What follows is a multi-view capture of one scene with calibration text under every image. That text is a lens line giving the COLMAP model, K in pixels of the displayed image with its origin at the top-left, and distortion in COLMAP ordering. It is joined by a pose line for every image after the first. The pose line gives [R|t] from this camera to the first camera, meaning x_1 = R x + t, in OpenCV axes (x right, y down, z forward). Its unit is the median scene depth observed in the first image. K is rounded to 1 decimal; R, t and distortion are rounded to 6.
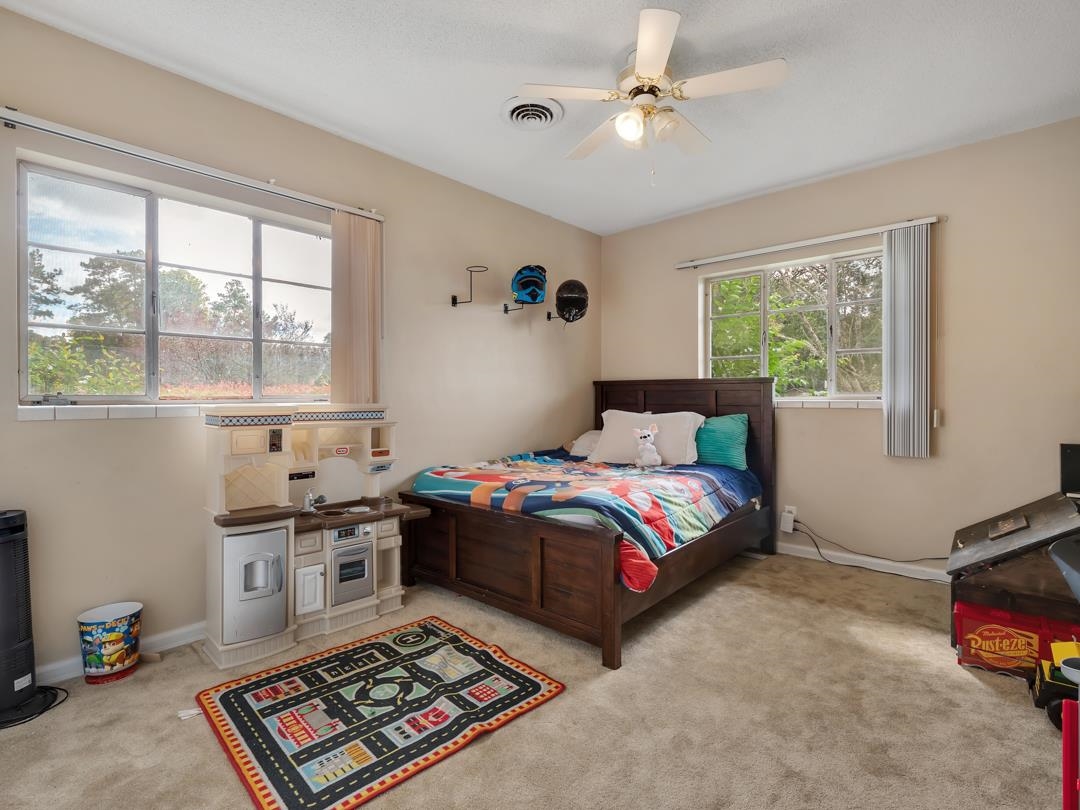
lens RADIAL K [[527.5, 0, 544.9], [0, 527.5, 403.9], [0, 0, 1]] dist [0.012559, -0.007715]
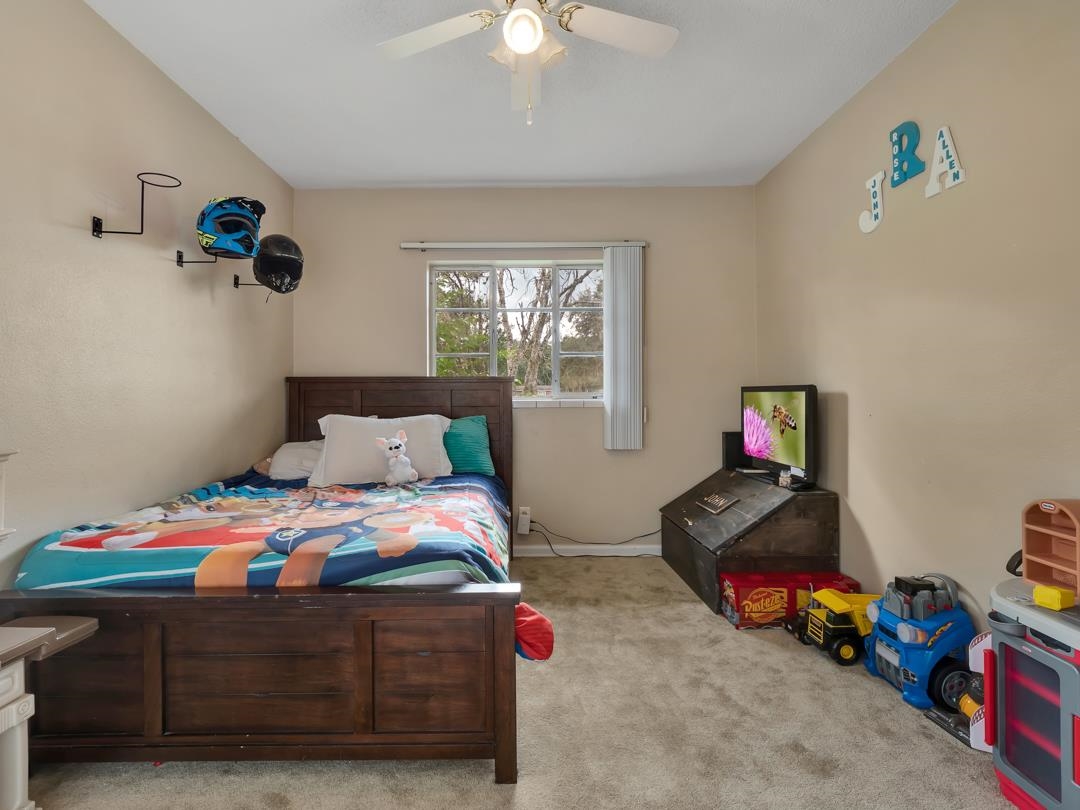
lens RADIAL K [[527.5, 0, 536.2], [0, 527.5, 395.6], [0, 0, 1]] dist [0.012559, -0.007715]
pose [[0.746671, -0.001221, 0.665193, -0.191859], [0.011554, 0.999871, -0.011134, -0.004928], [-0.665094, 0.015999, 0.746589, 0.266365]]
